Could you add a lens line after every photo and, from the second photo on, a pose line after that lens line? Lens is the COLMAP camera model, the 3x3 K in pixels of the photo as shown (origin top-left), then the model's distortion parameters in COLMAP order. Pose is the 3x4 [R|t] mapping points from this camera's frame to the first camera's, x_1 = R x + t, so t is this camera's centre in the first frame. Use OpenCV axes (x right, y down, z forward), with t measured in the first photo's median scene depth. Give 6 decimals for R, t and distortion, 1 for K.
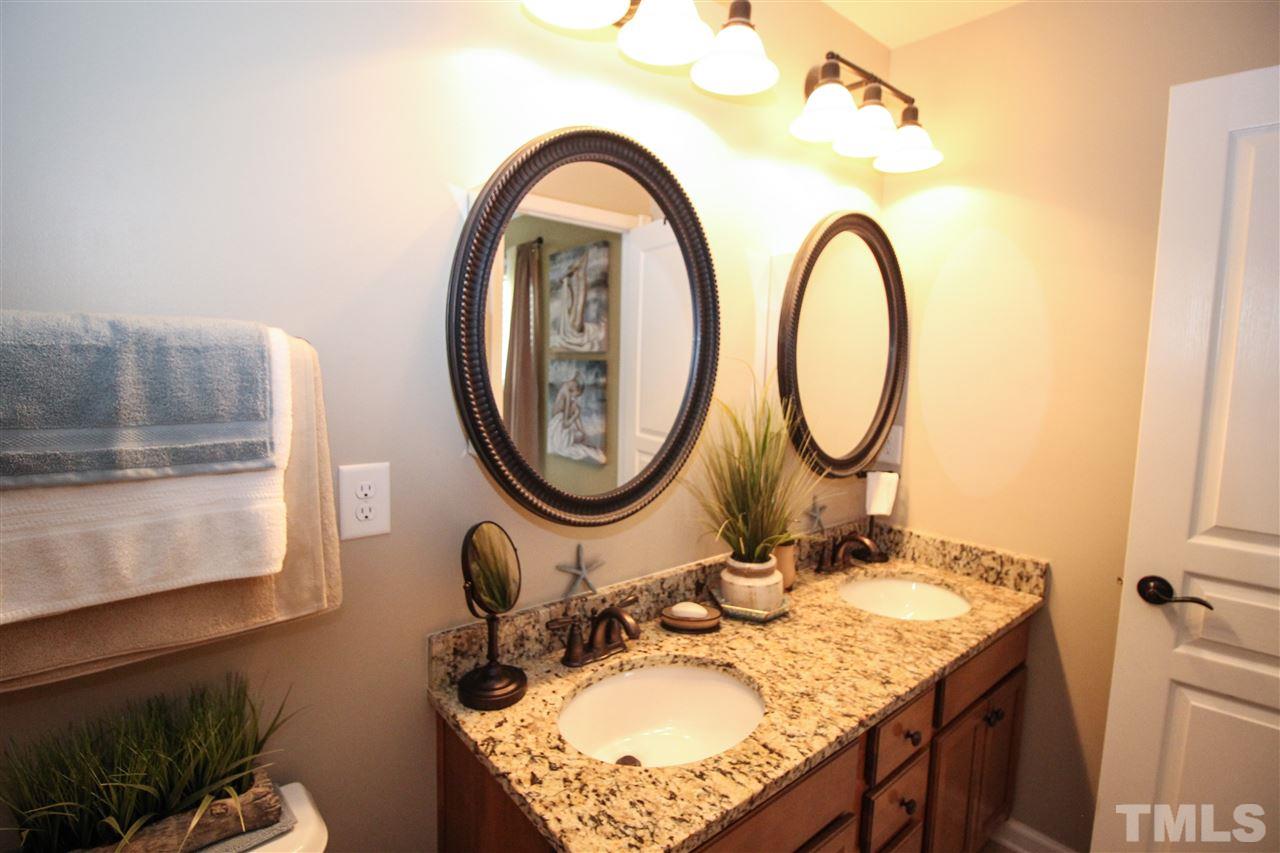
lens RADIAL K [[610.0, 0, 635.7], [0, 610.0, 414.3], [0, 0, 1]] dist [-0.001219, -0.014516]
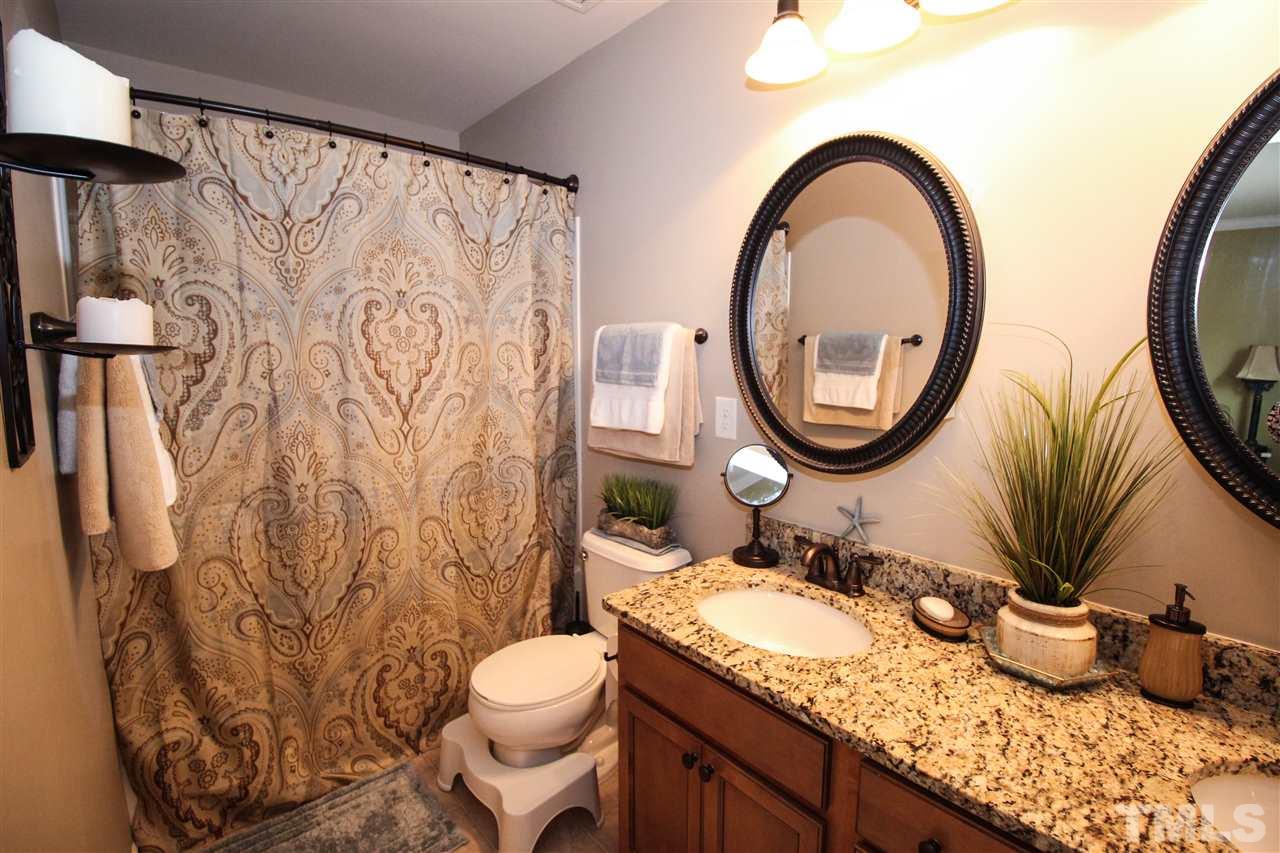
lens RADIAL K [[610.0, 0, 635.7], [0, 610.0, 414.3], [0, 0, 1]] dist [-0.001219, -0.014516]
pose [[0.004187, 0.093333, -0.995626, 1.205508], [-0.080338, 0.992448, 0.092697, -0.012367], [0.996759, 0.079599, 0.011654, 0.657928]]
